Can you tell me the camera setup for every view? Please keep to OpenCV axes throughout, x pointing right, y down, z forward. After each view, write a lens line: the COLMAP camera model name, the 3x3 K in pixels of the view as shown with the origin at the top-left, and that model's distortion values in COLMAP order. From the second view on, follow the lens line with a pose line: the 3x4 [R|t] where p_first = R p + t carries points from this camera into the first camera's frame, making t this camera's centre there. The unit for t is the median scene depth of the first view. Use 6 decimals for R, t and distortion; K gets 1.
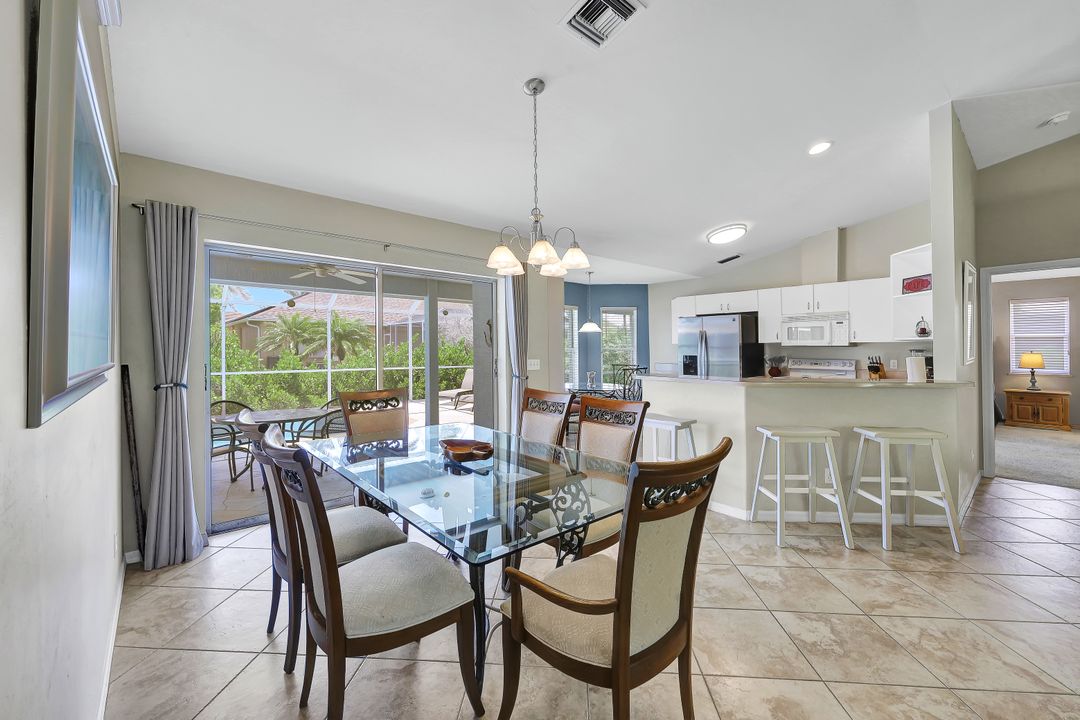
lens RADIAL K [[445.6, 0, 519.4], [0, 445.6, 354.1], [0, 0, 1]] dist [-0.010508, 0.000216]
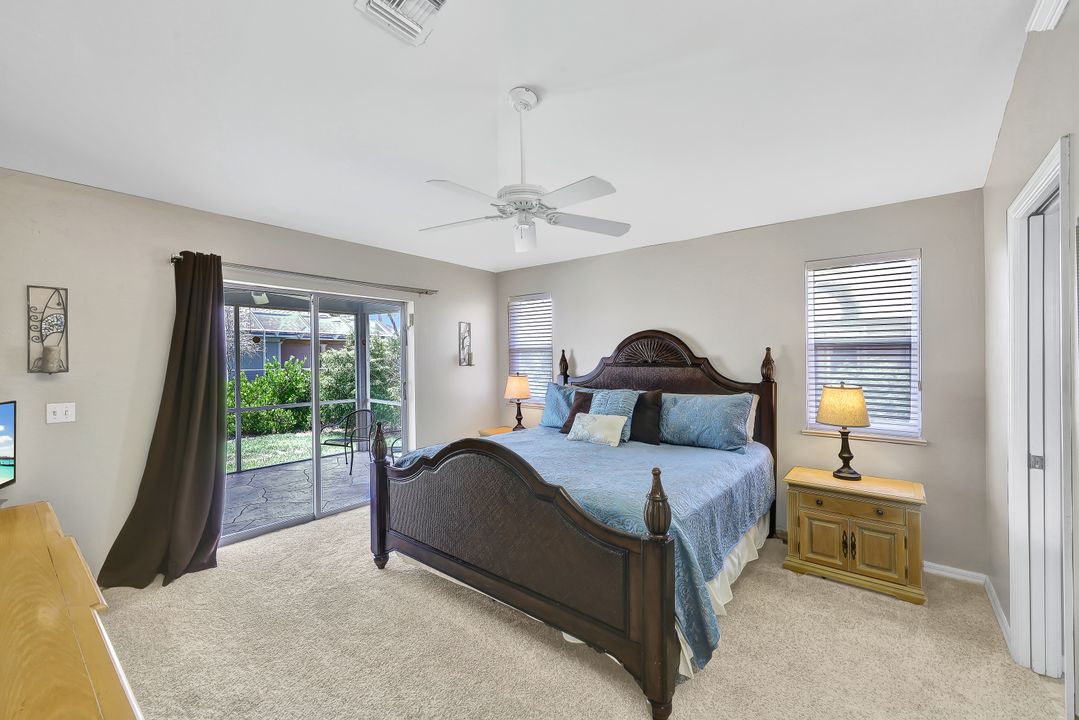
lens RADIAL K [[445.2, 0, 534.6], [0, 445.2, 361.9], [0, 0, 1]] dist [-0.010508, 0.000216]
pose [[0.983251, -0.001764, 0.182249, 0.904312], [0.000913, 0.999988, 0.004755, -0.029621], [-0.182255, -0.004509, 0.983241, 0.724846]]
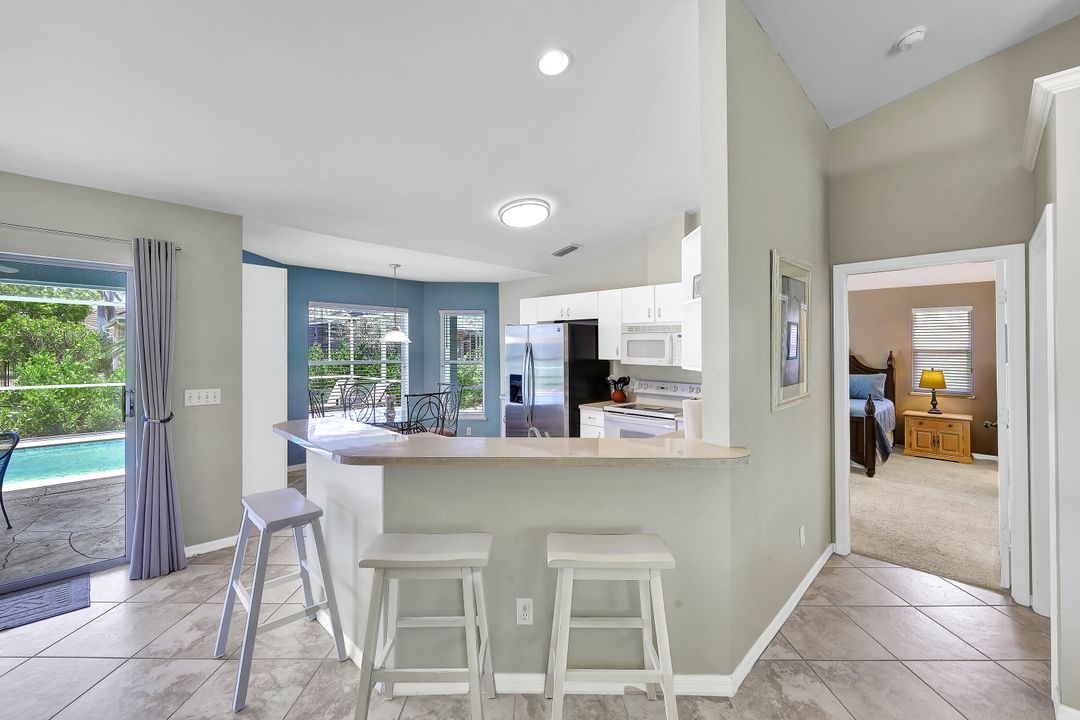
lens RADIAL K [[445.6, 0, 544.2], [0, 445.6, 352.3], [0, 0, 1]] dist [-0.010508, 0.000216]
pose [[0.996266, 0.003695, 0.086253, 0.376531], [-0.003689, 0.999993, -0.000229, -0.037070], [-0.086253, -0.000090, 0.996273, 0.232172]]
